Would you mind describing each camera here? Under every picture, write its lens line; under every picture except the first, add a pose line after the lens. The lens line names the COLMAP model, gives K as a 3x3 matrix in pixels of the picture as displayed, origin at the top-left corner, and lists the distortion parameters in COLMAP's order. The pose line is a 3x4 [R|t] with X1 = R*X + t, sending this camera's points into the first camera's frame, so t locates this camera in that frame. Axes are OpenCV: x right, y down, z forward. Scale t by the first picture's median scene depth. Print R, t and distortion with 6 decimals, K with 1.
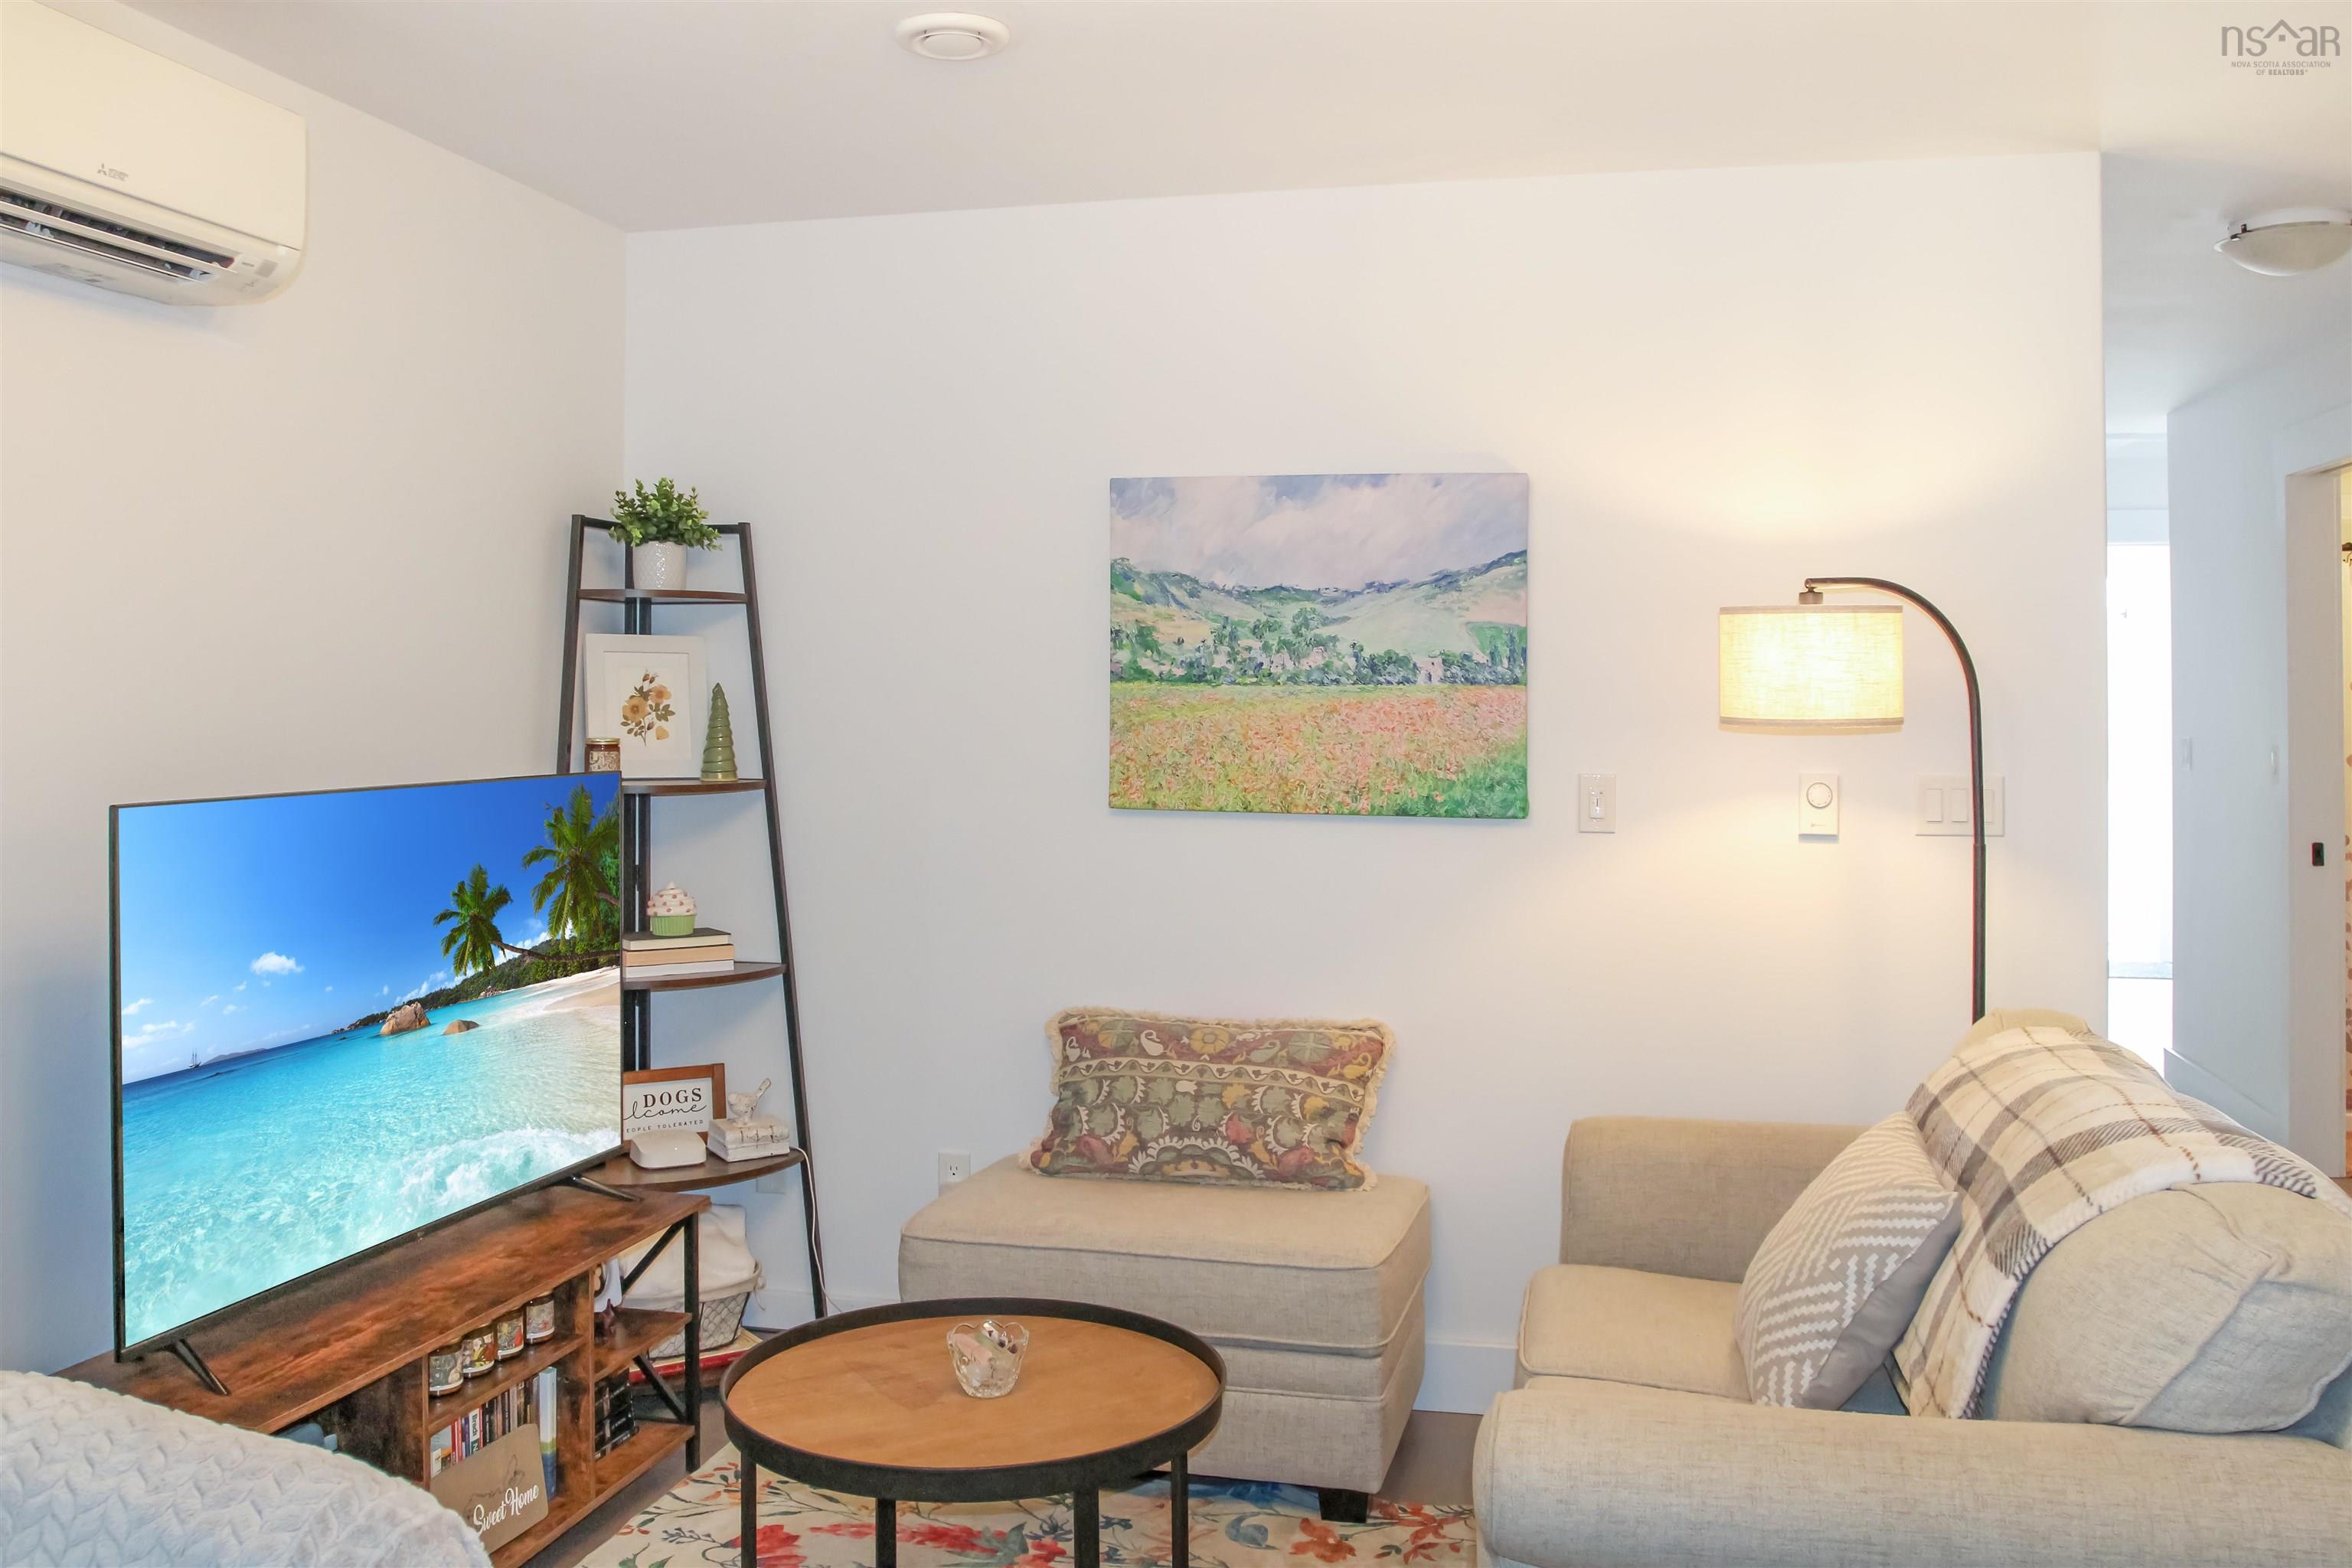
lens RADIAL K [[1897.9, 0, 1273.1], [0, 1897.9, 636.7], [0, 0, 1]] dist [-0.030808, 0.006147]
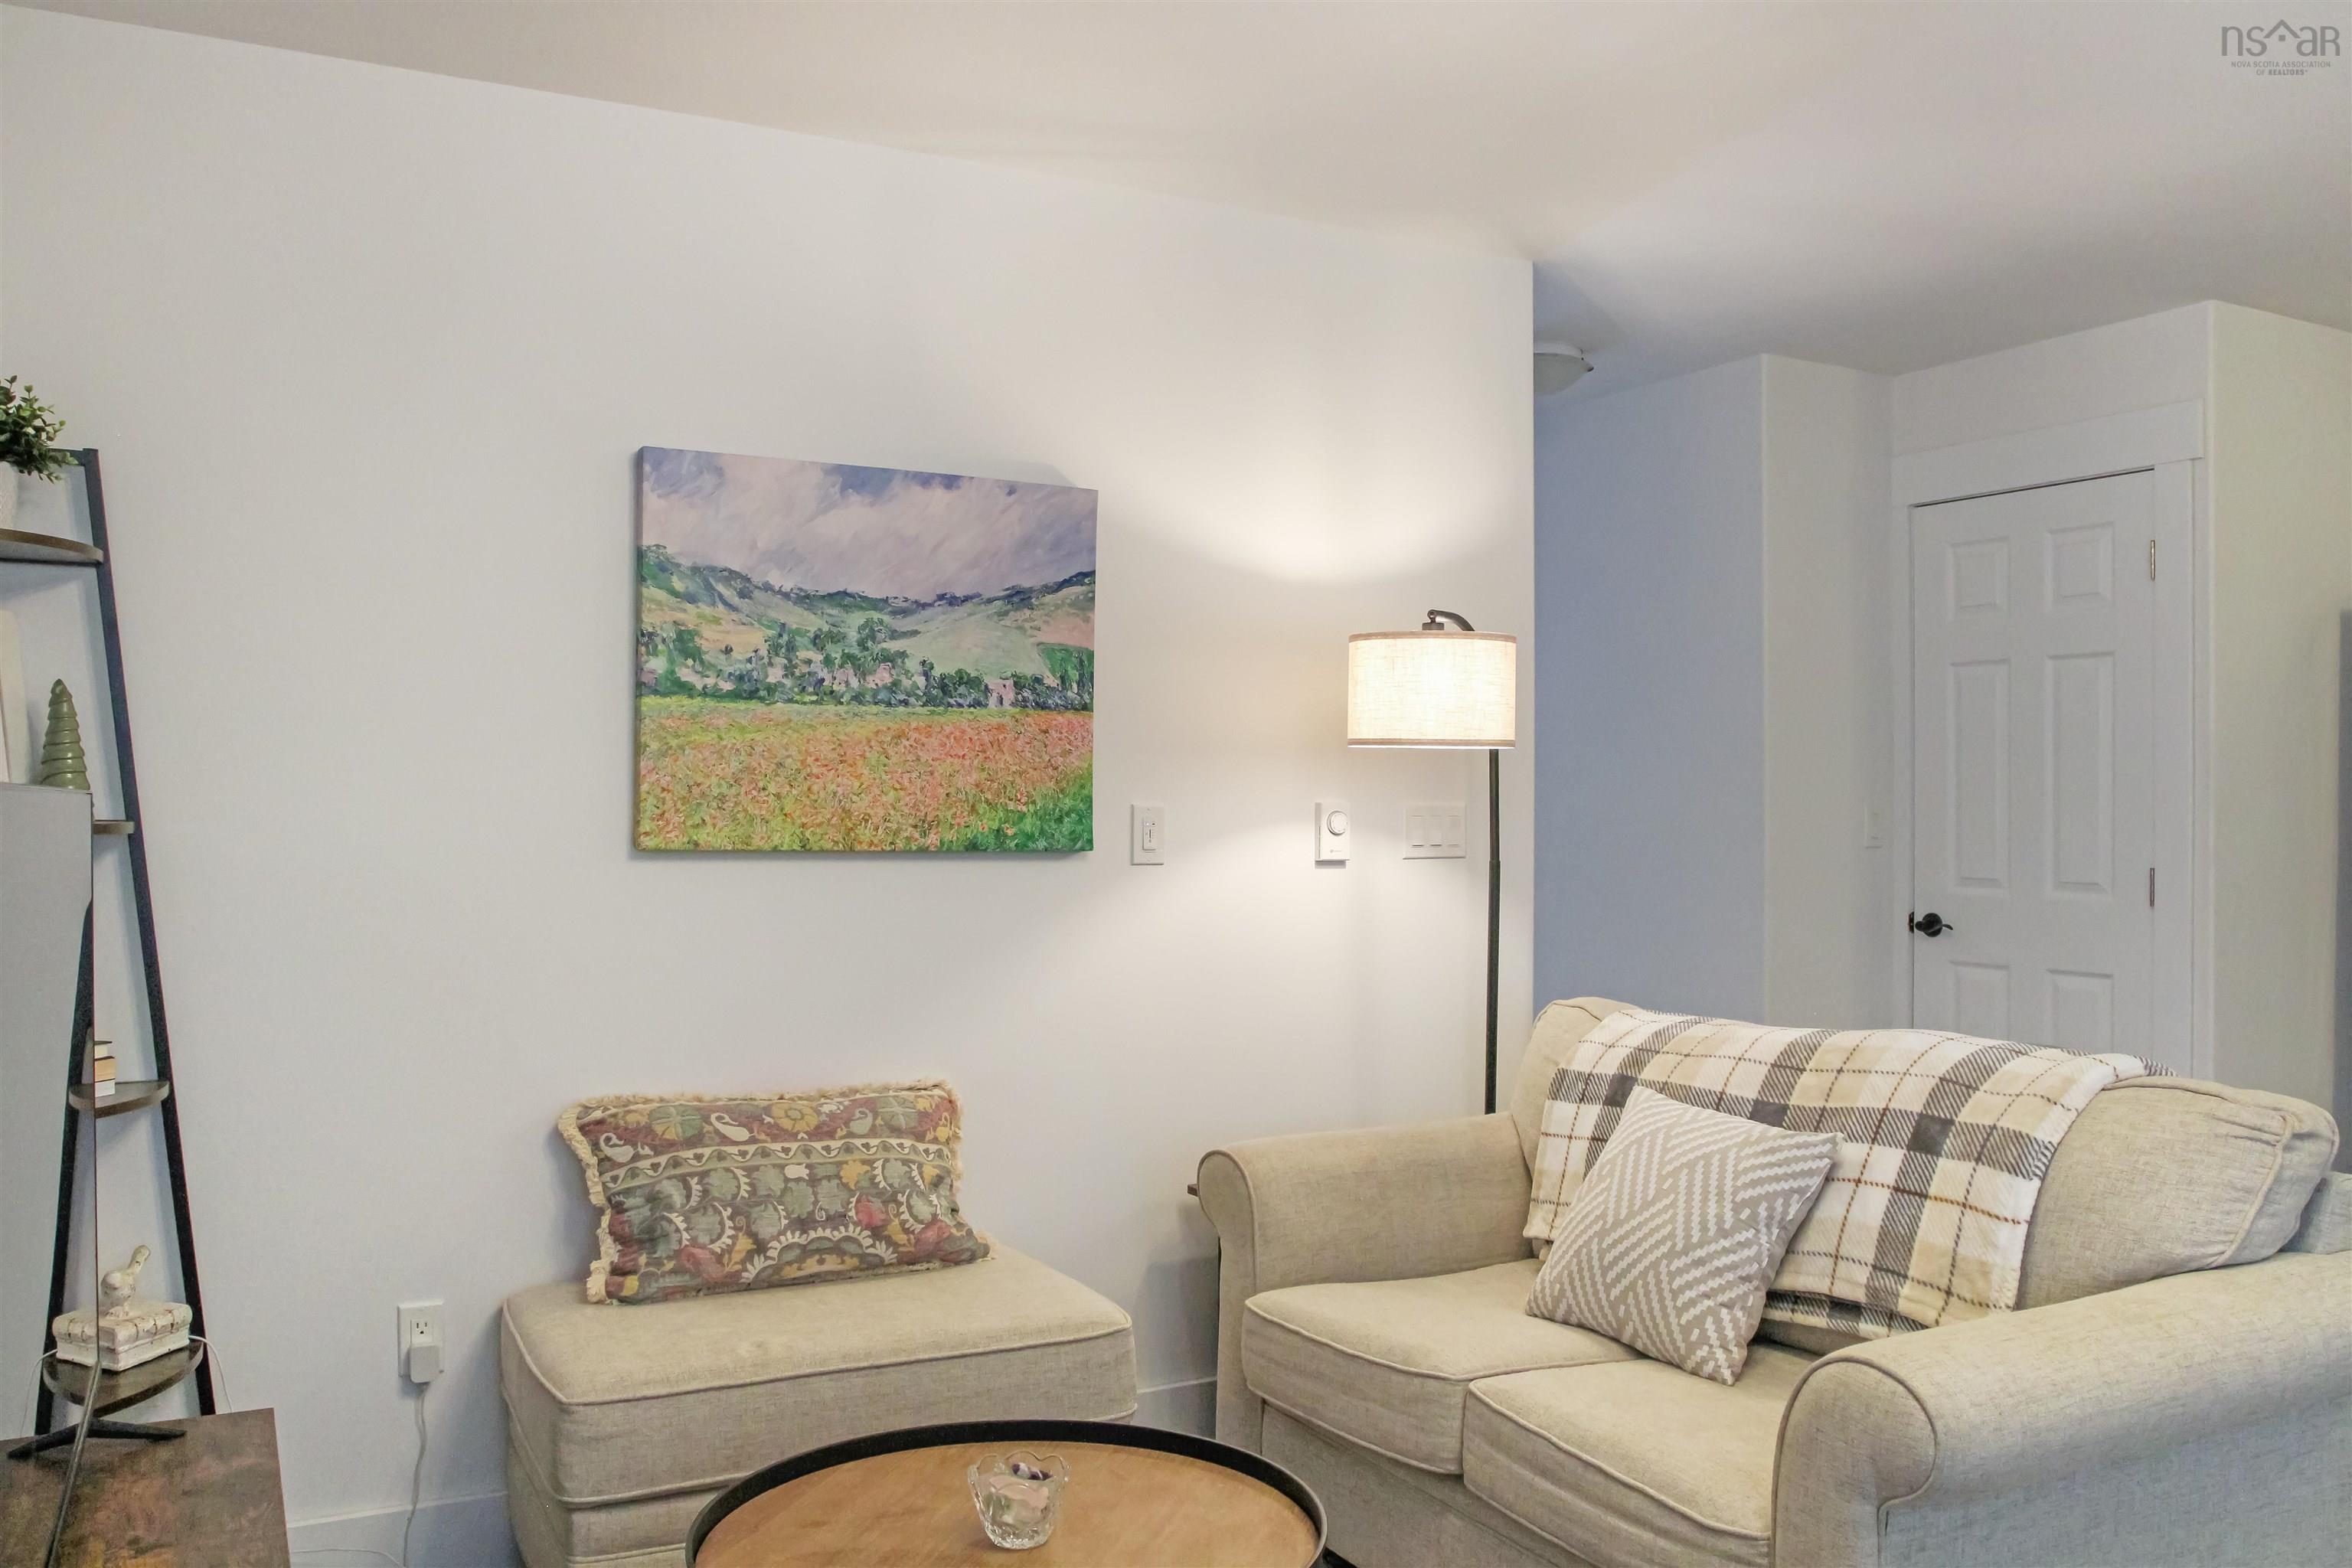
lens RADIAL K [[1816.4, 0, 1176.0], [0, 1816.4, 784.0], [0, 0, 1]] dist [-0.037719, -0.001495]
pose [[0.781003, 0.005526, 0.624503, -0.404221], [-0.017843, 0.999750, 0.013468, 0.048721], [-0.624273, -0.021662, 0.780906, 0.256925]]
